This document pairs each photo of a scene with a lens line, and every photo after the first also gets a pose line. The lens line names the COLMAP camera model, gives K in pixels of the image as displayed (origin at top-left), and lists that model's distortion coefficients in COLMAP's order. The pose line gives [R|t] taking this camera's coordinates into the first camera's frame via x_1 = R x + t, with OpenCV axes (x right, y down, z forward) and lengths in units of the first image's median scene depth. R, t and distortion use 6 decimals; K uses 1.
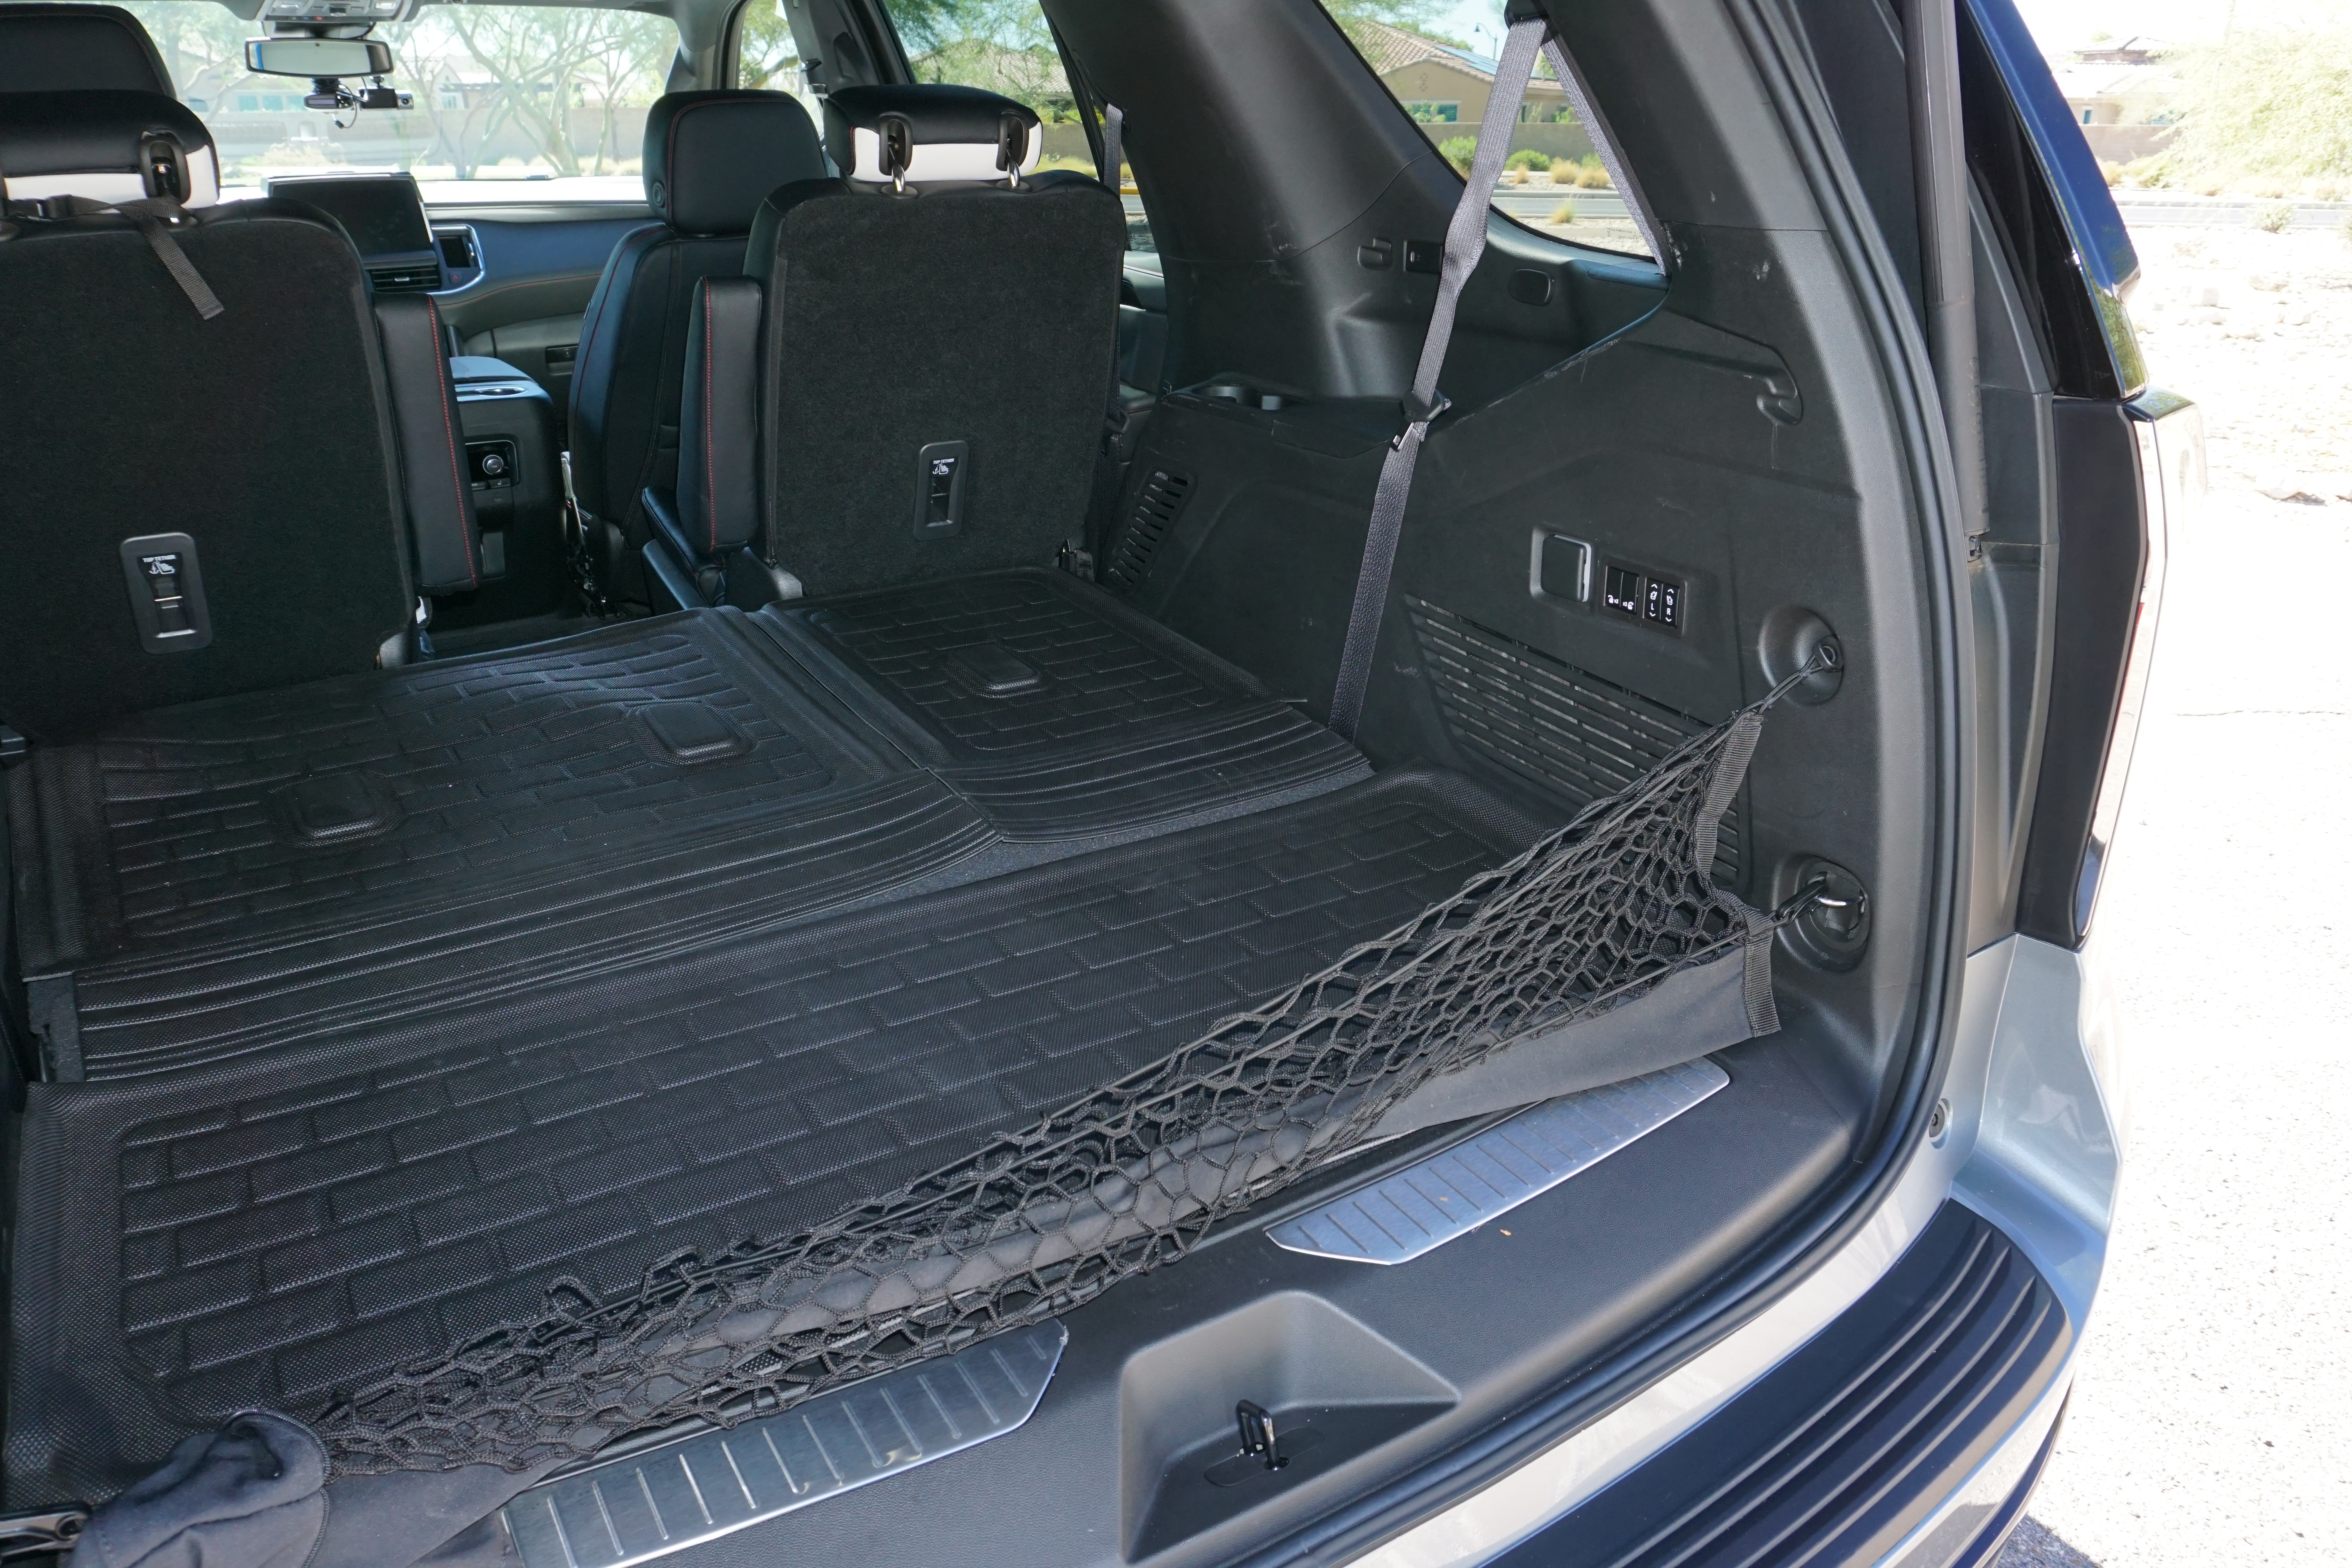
lens RADIAL K [[1702.8, 0, 1174.3], [0, 1702.8, 768.0], [0, 0, 1]] dist [-0.050768, 0.033849]
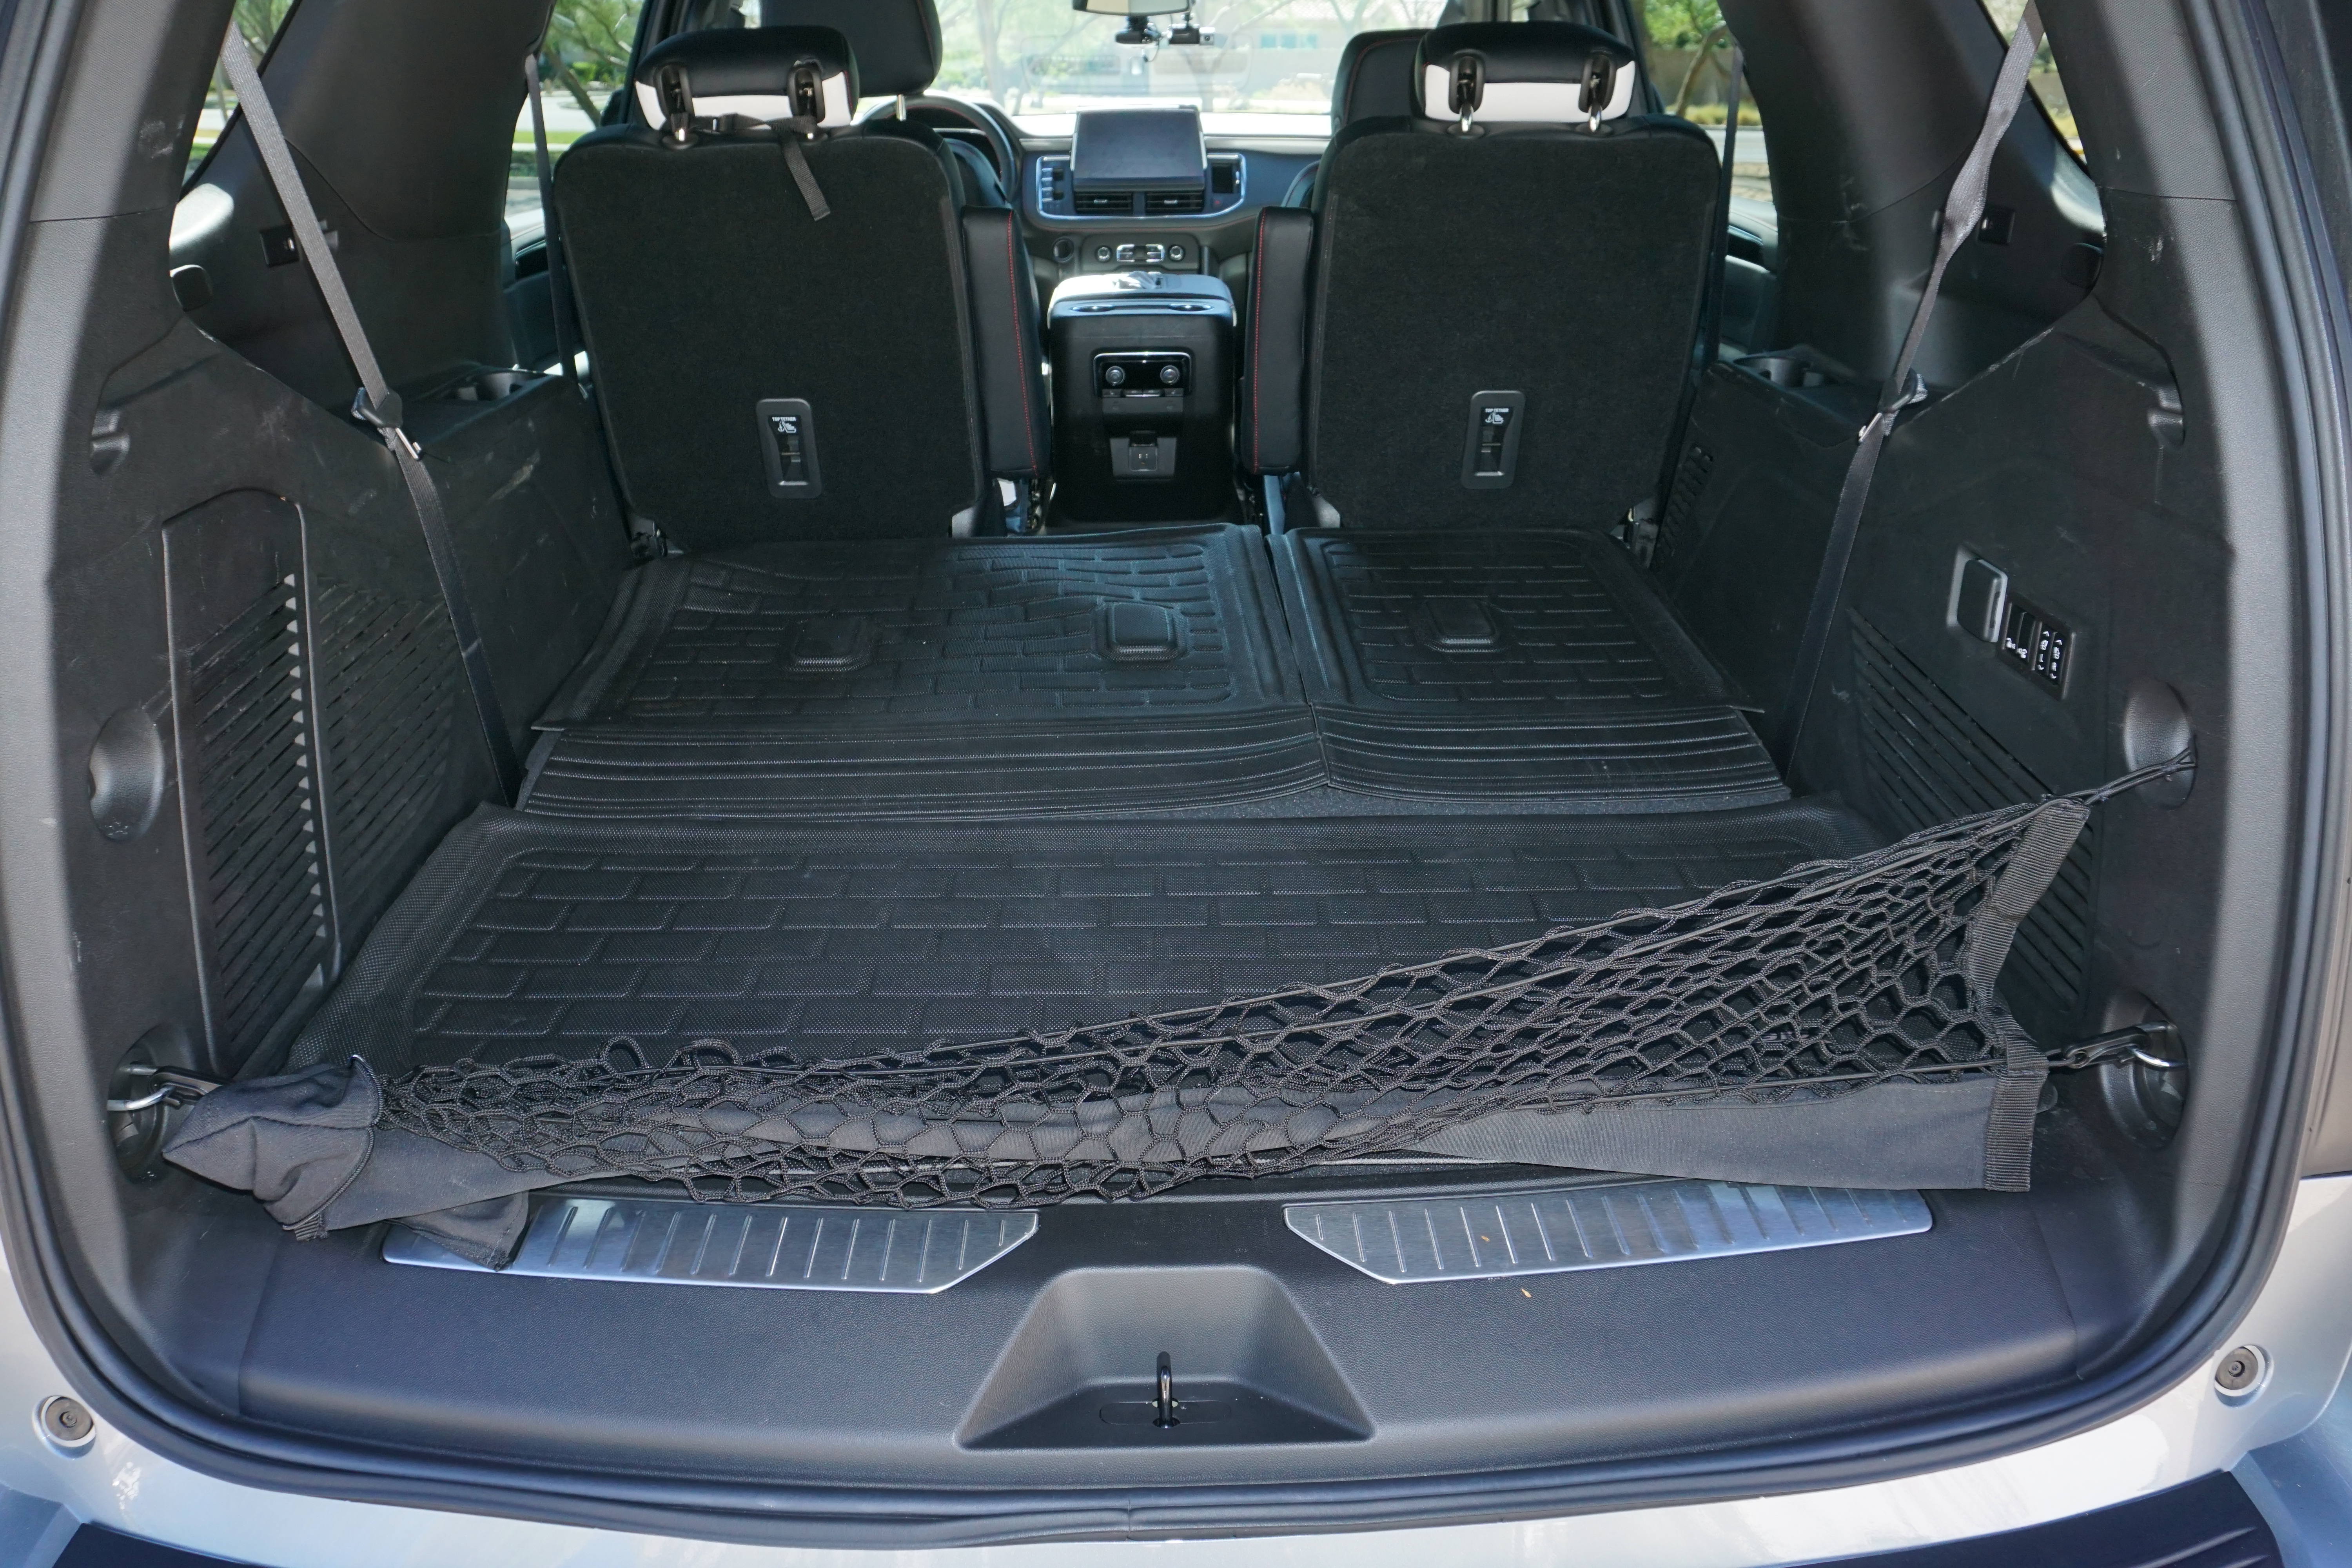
lens RADIAL K [[1702.8, 0, 1174.3], [0, 1702.8, 768.0], [0, 0, 1]] dist [-0.050768, 0.033849]
pose [[0.861866, 0.196761, -0.467409, 0.279449], [-0.183170, 0.980225, 0.074887, -0.024235], [0.472901, 0.021073, 0.880863, 0.075035]]
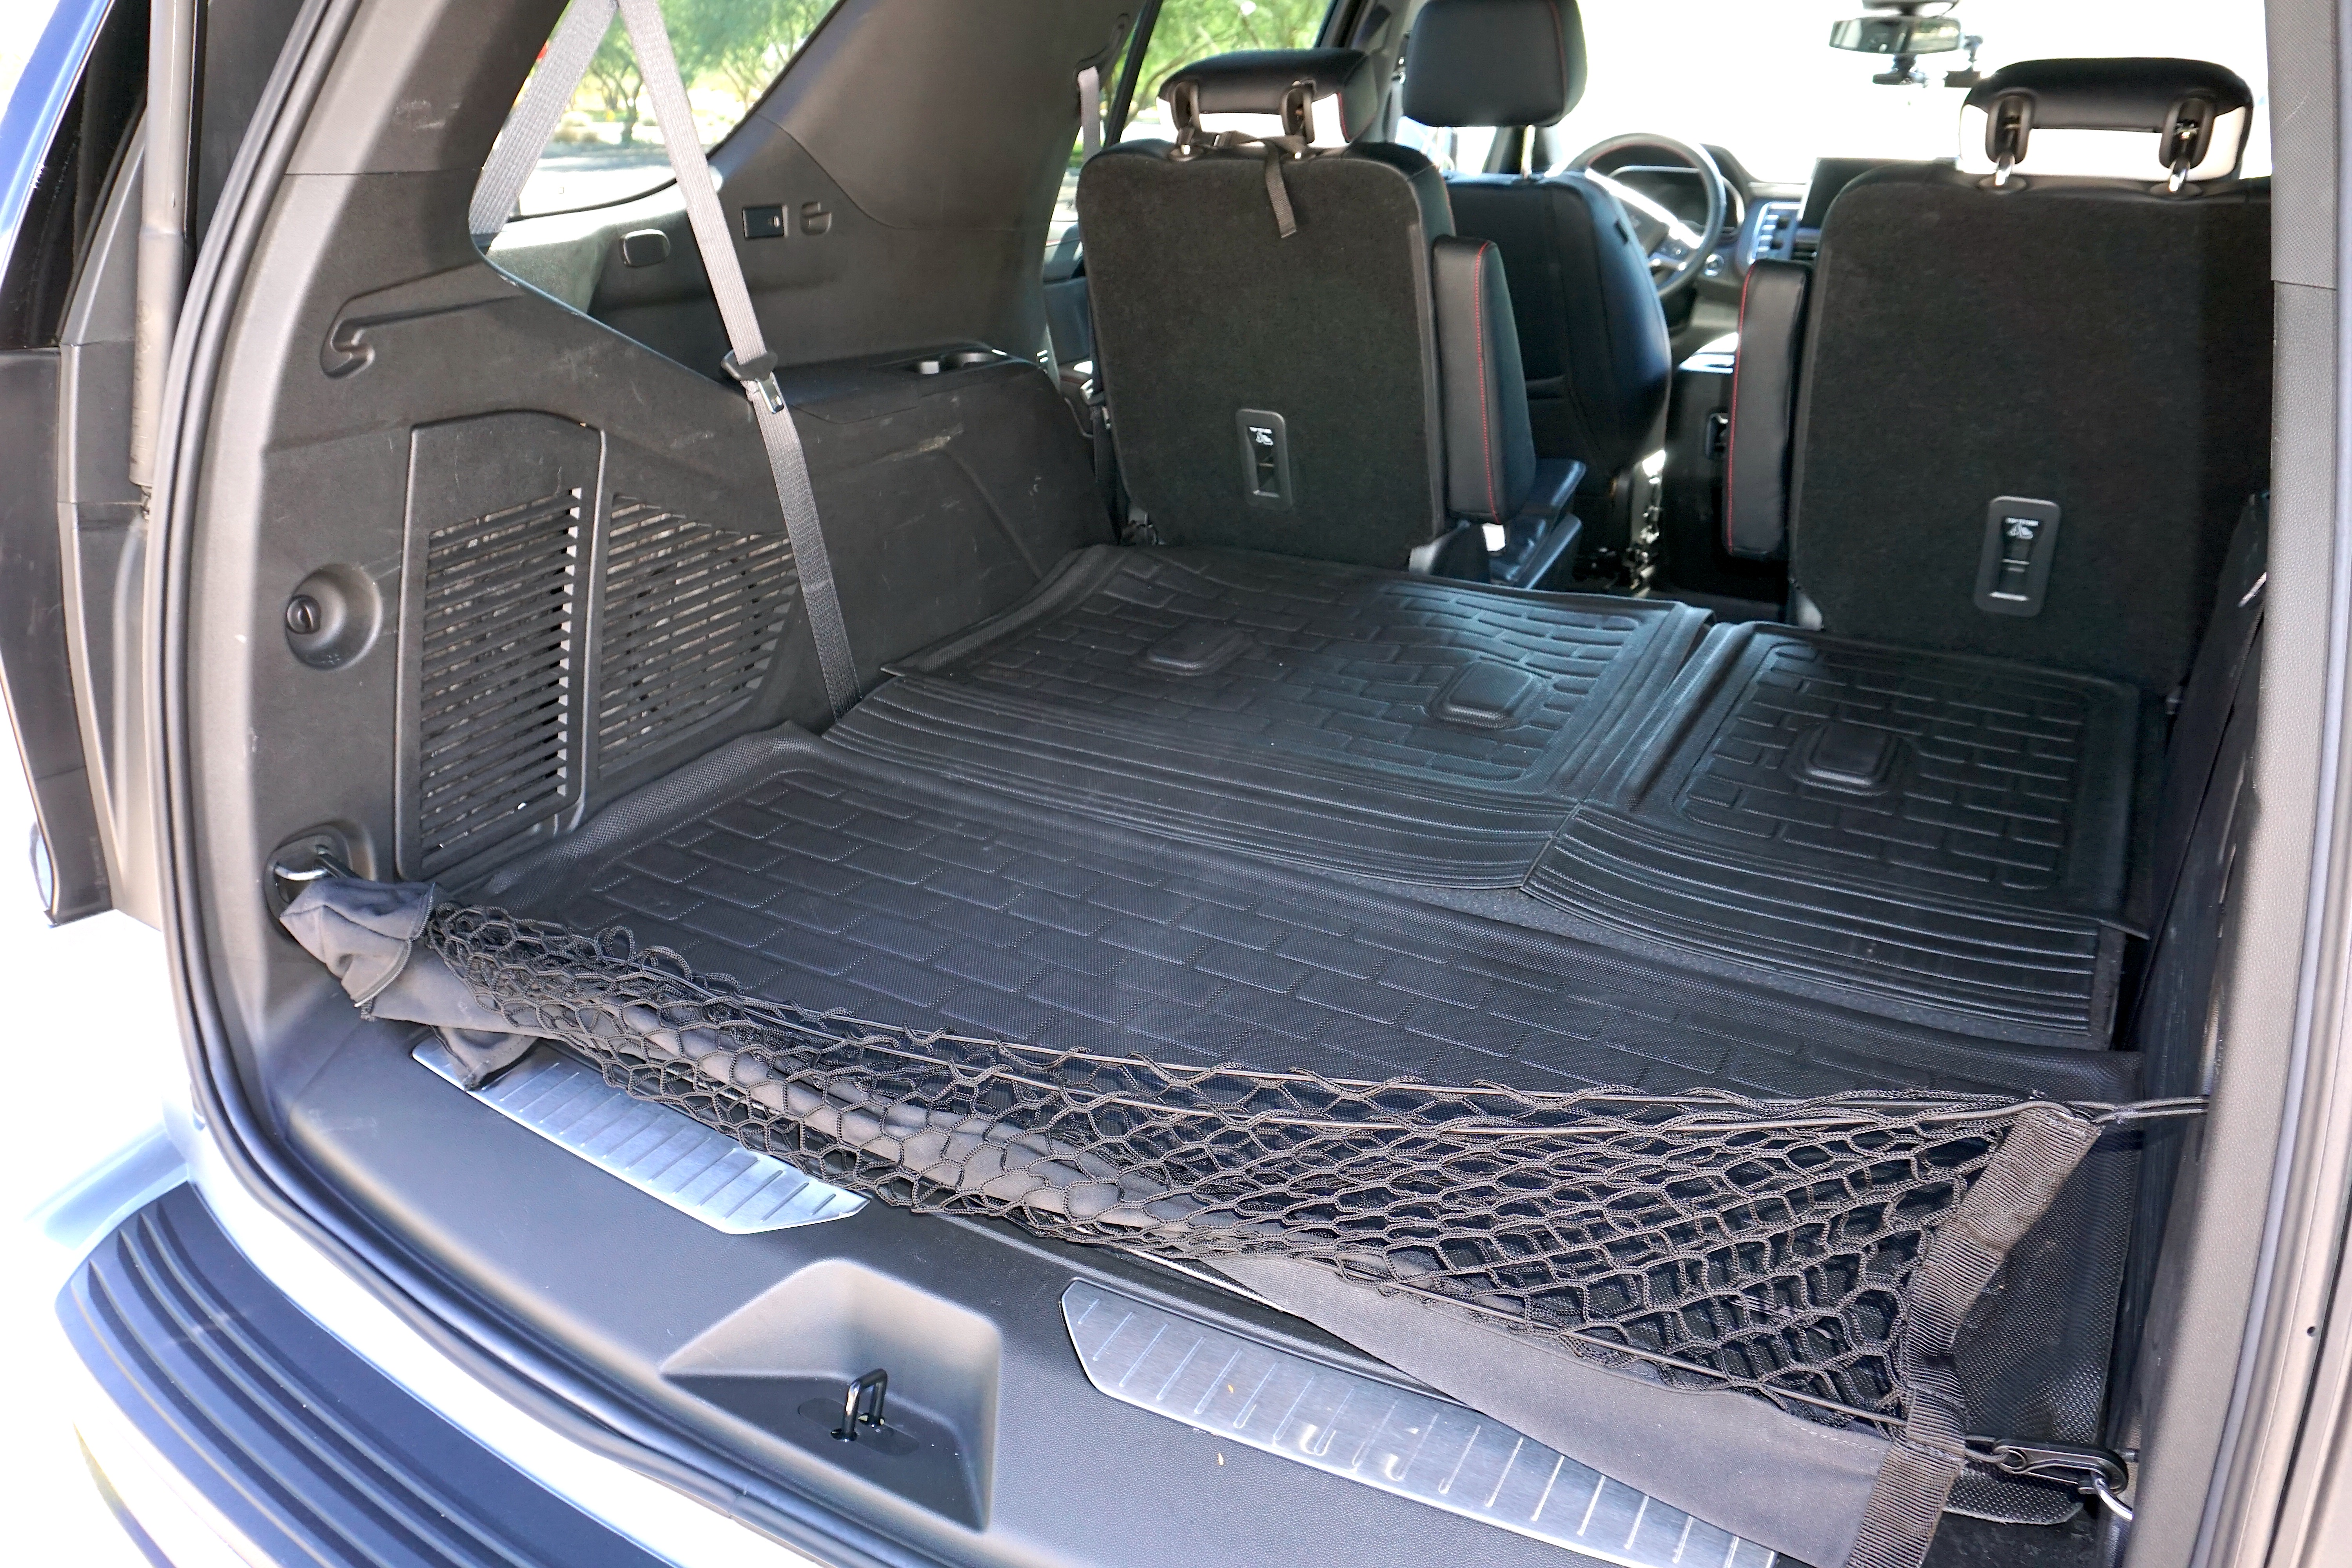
lens RADIAL K [[1702.8, 0, 1174.3], [0, 1702.8, 768.0], [0, 0, 1]] dist [-0.050768, 0.033849]
pose [[0.479741, 0.336991, -0.810114, 0.502897], [-0.335623, 0.923565, 0.185432, -0.117213], [0.810682, 0.182933, 0.556174, 0.334648]]
